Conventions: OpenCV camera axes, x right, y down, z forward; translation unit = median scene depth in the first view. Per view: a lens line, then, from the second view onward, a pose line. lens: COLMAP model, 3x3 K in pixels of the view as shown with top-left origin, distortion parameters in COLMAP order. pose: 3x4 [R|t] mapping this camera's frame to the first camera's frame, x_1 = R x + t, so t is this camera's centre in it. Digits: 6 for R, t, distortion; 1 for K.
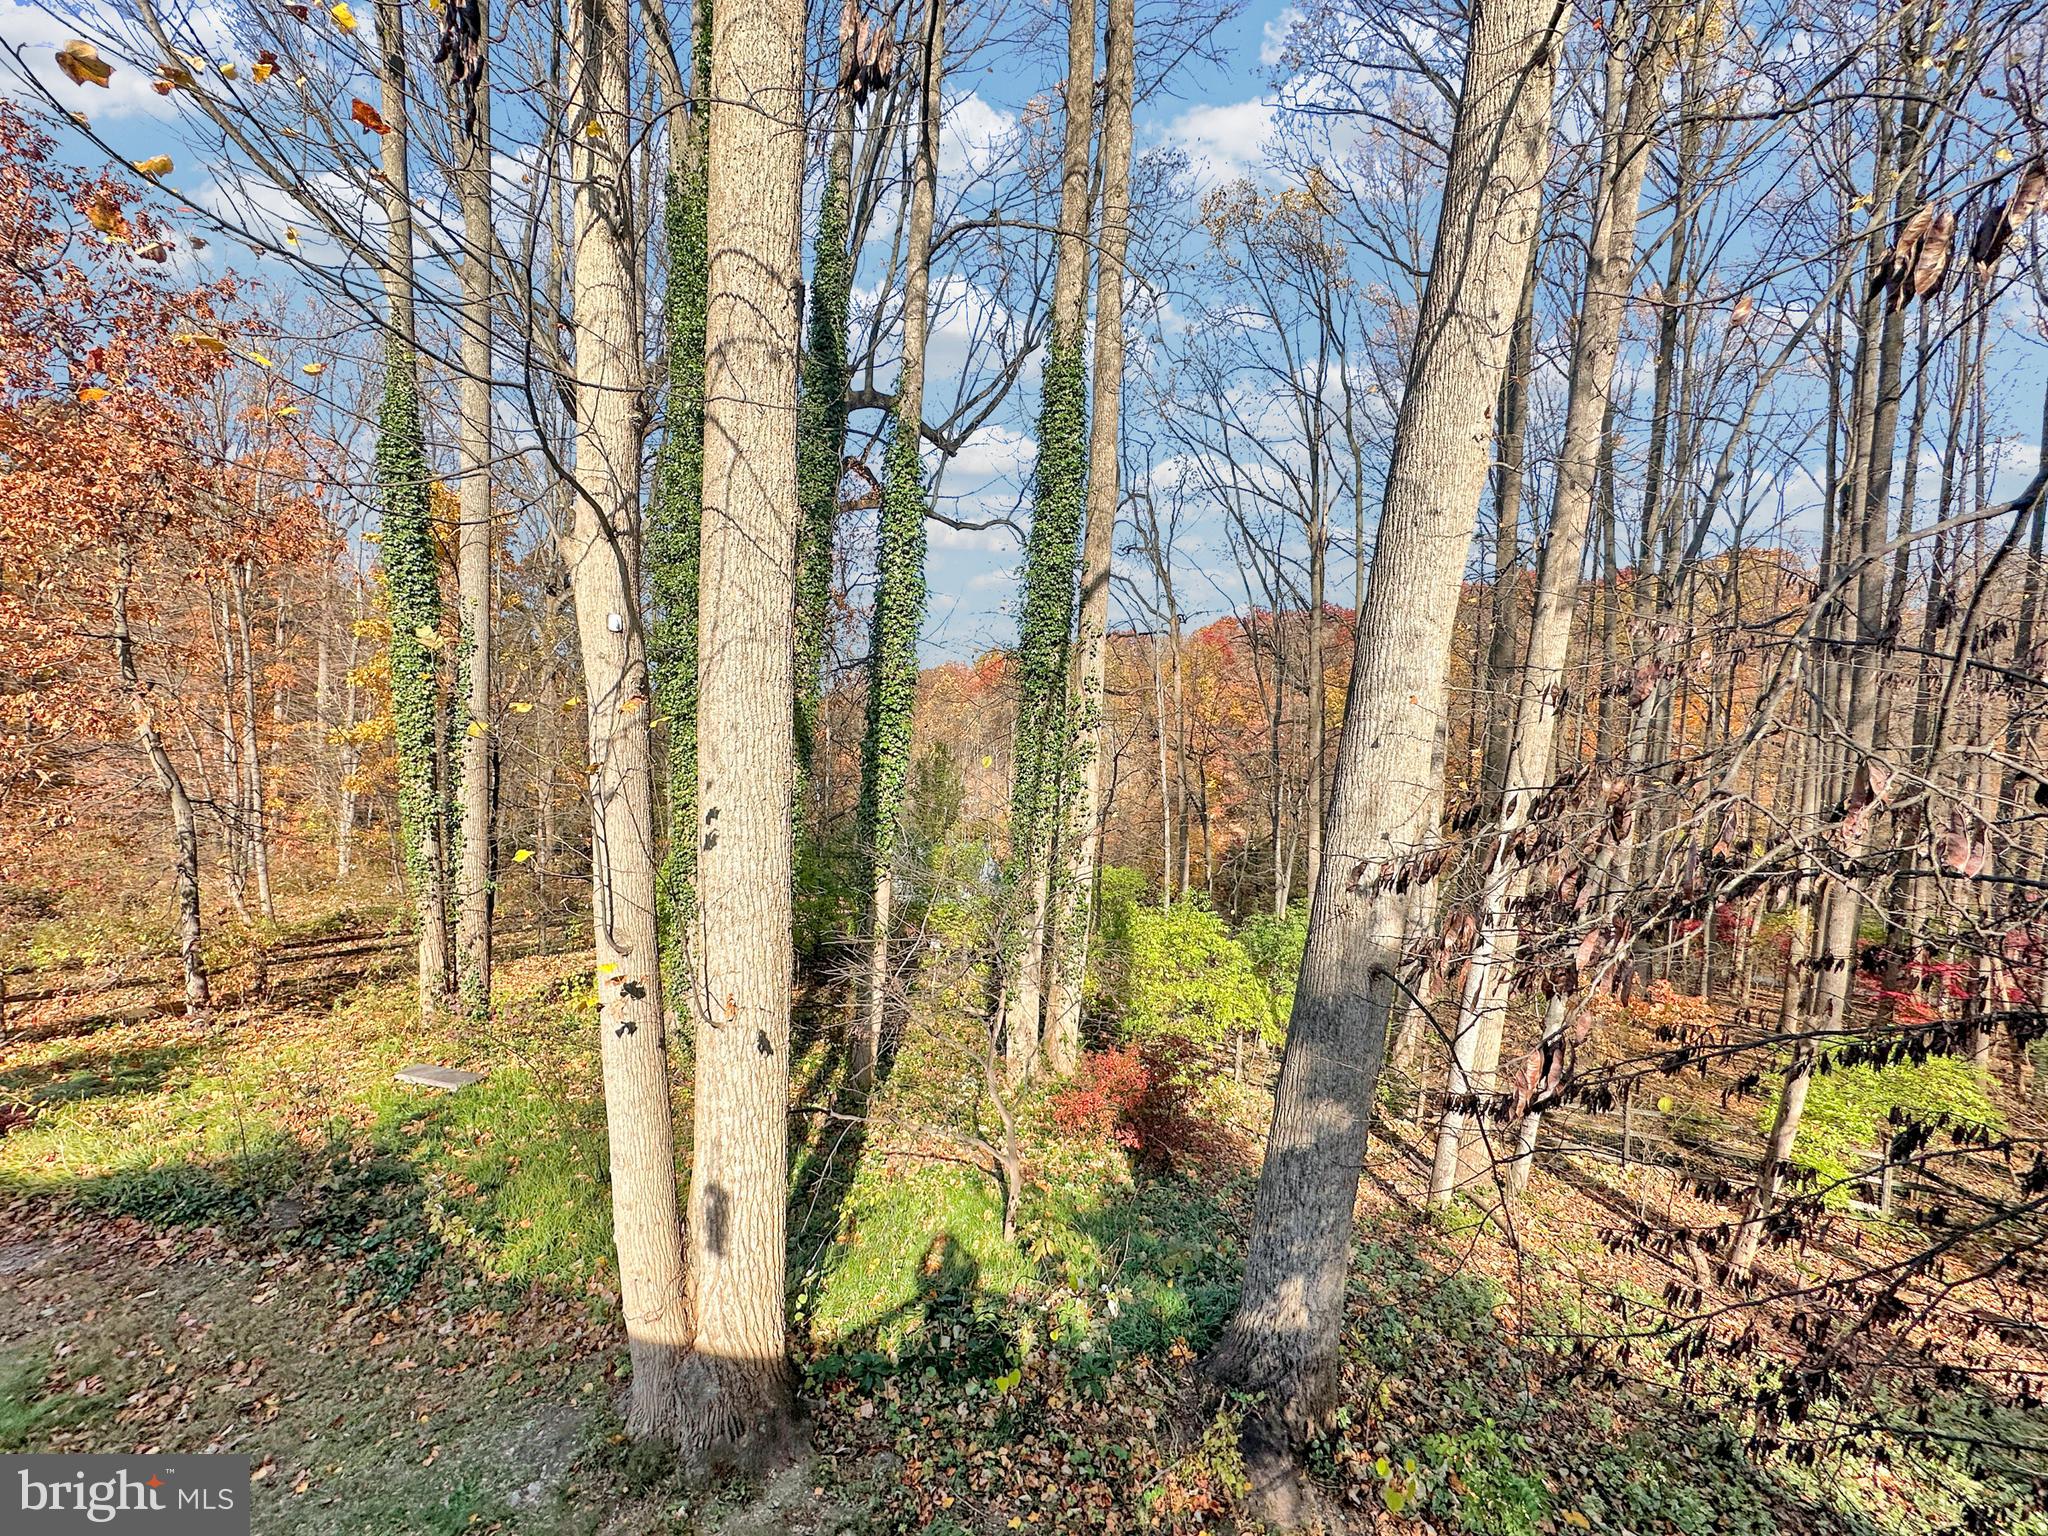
lens RADIAL K [[821.2, 0, 1024.0], [0, 821.2, 768.0], [0, 0, 1]] dist [0.001534, -0.000250]
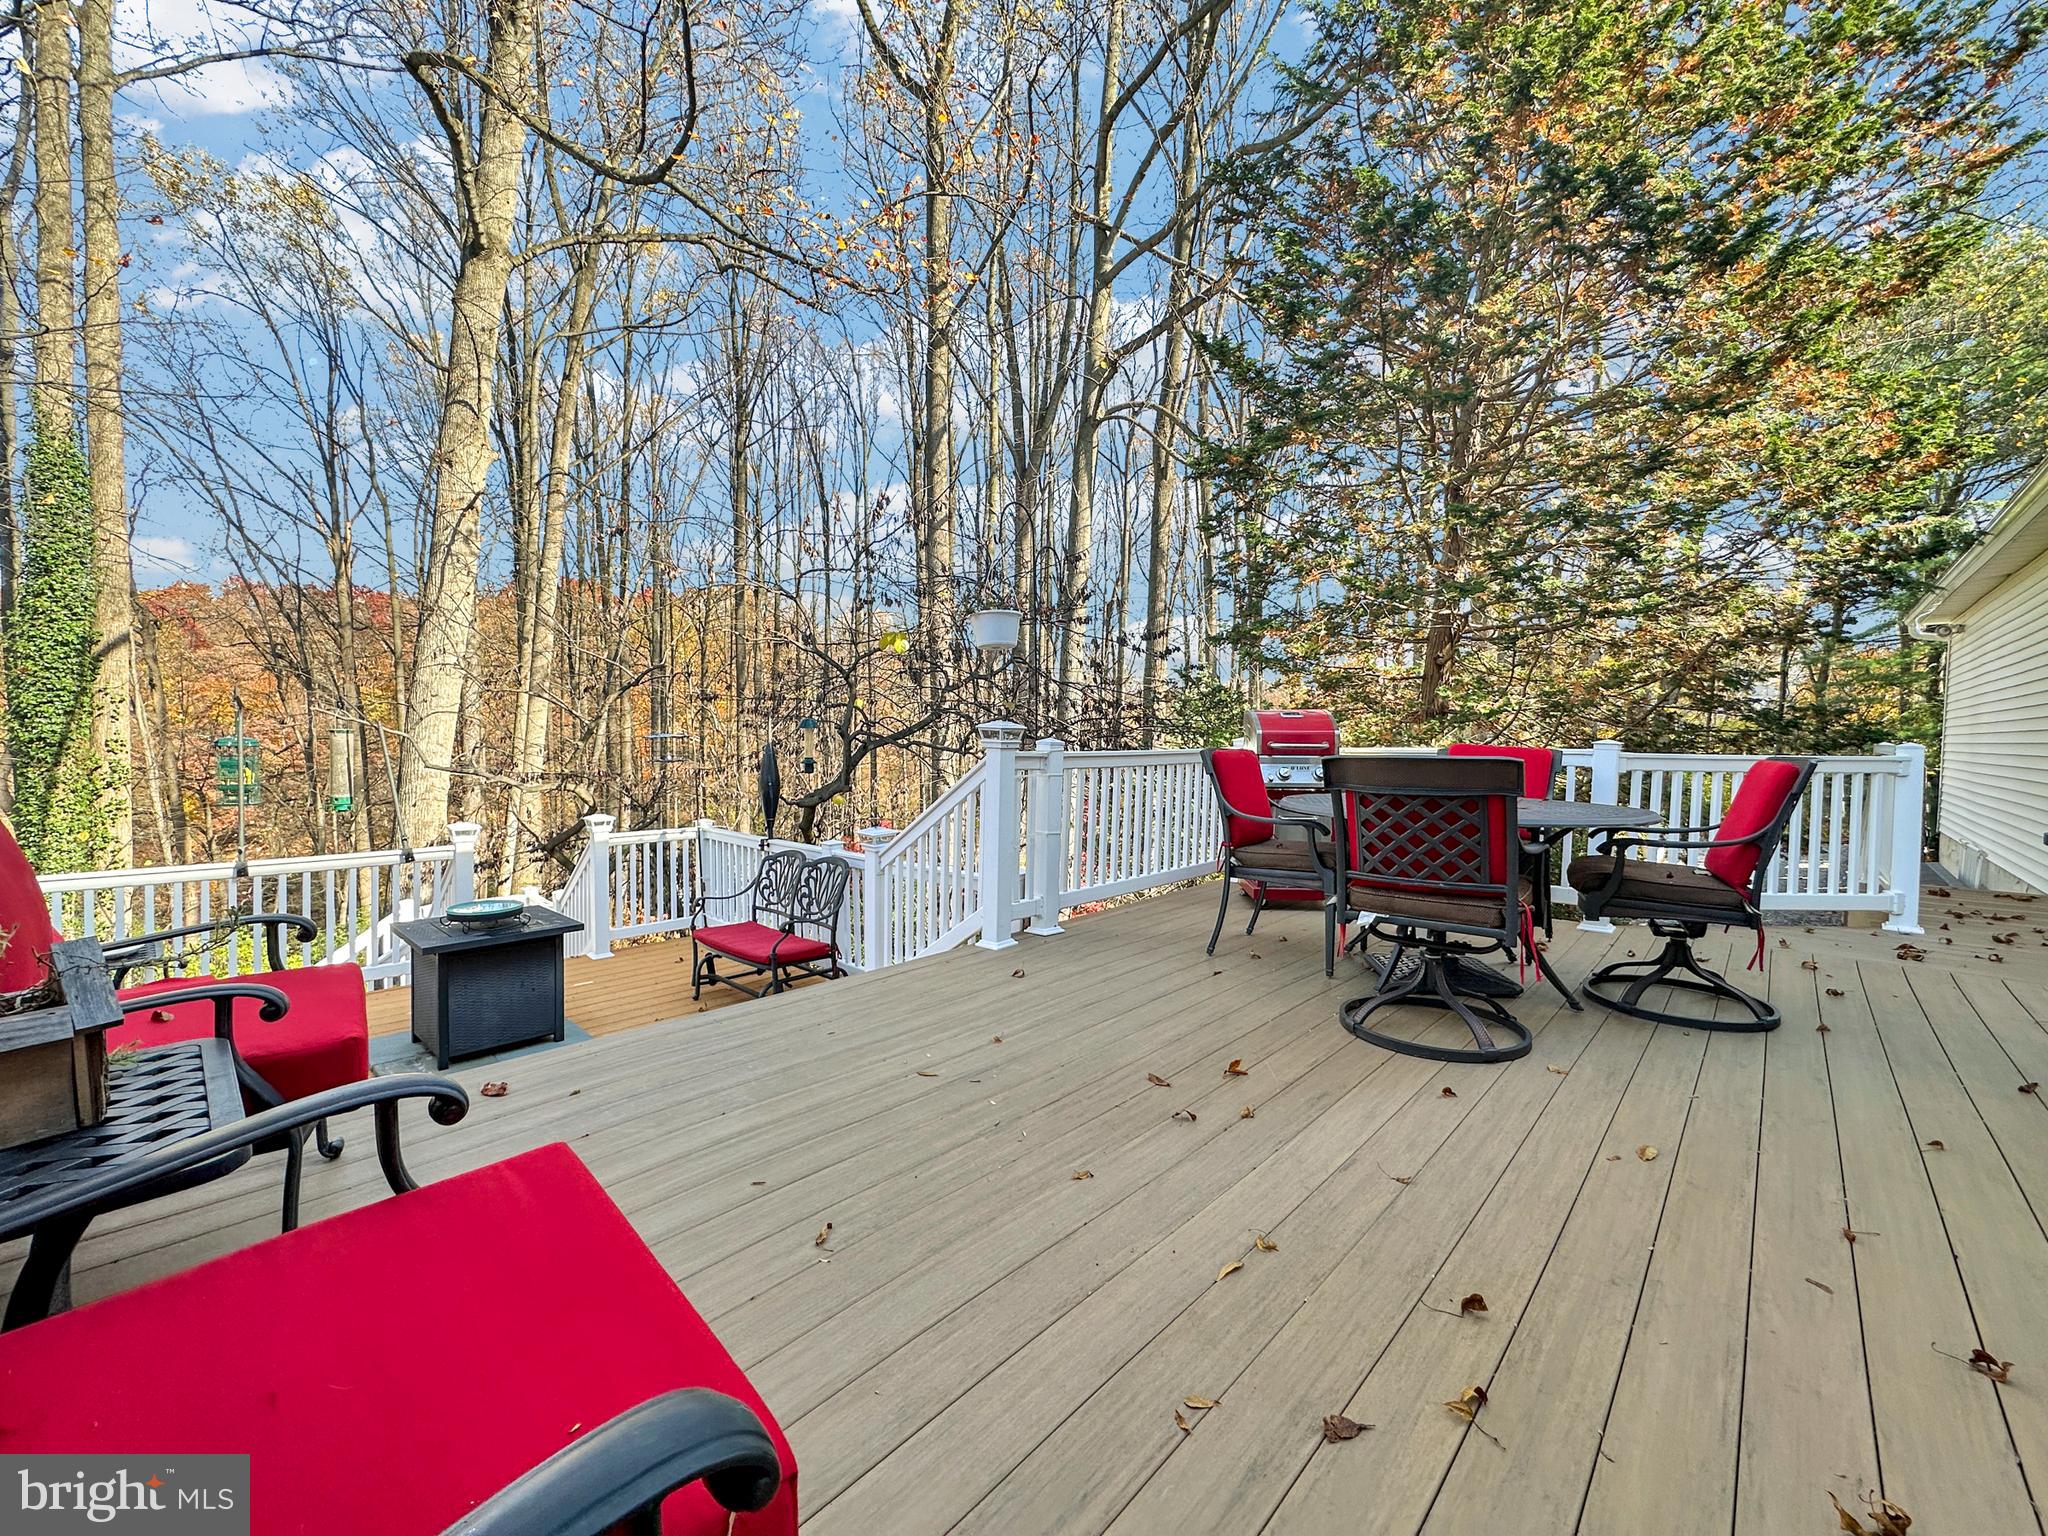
lens RADIAL K [[821.2, 0, 1024.0], [0, 821.2, 768.0], [0, 0, 1]] dist [0.001534, -0.000250]
pose [[0.513512, -0.053437, 0.856417, -0.086002], [0.048020, 0.998285, 0.033496, -0.018610], [-0.856738, 0.023924, 0.515197, -0.220701]]
